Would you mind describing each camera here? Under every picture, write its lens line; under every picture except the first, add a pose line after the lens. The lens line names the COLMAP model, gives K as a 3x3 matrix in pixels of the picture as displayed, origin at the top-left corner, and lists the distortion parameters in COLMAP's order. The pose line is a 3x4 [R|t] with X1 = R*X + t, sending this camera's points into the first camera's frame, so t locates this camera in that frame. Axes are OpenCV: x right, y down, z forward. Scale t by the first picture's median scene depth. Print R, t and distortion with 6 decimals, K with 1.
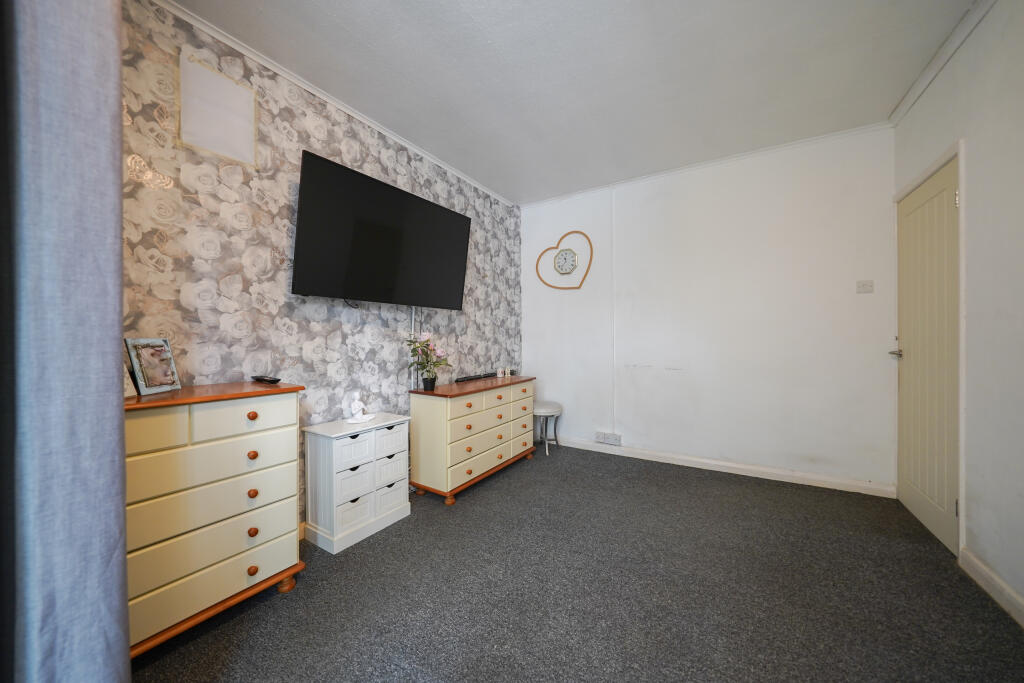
lens RADIAL K [[357.9, 0, 509.5], [0, 357.9, 339.0], [0, 0, 1]] dist [-0.027216, 0.006498]
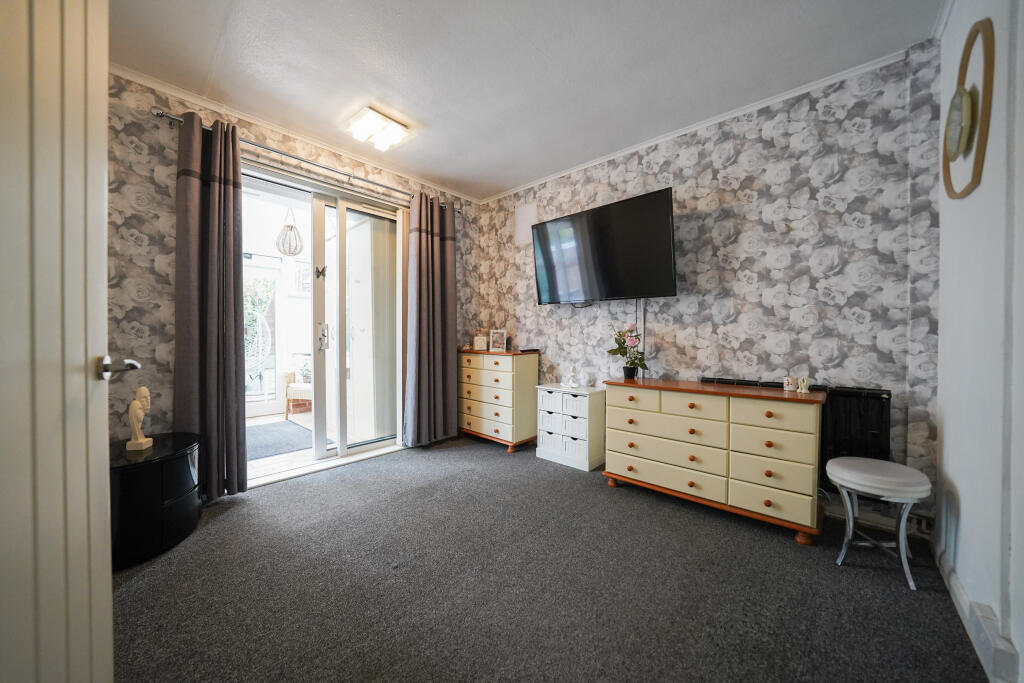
lens RADIAL K [[357.9, 0, 509.5], [0, 357.9, 339.0], [0, 0, 1]] dist [-0.027216, 0.006498]
pose [[-0.175444, 0.017798, -0.984328, 0.722740], [-0.000923, 0.999833, 0.018243, 0.007872], [0.984489, 0.004109, -0.175398, 0.697790]]
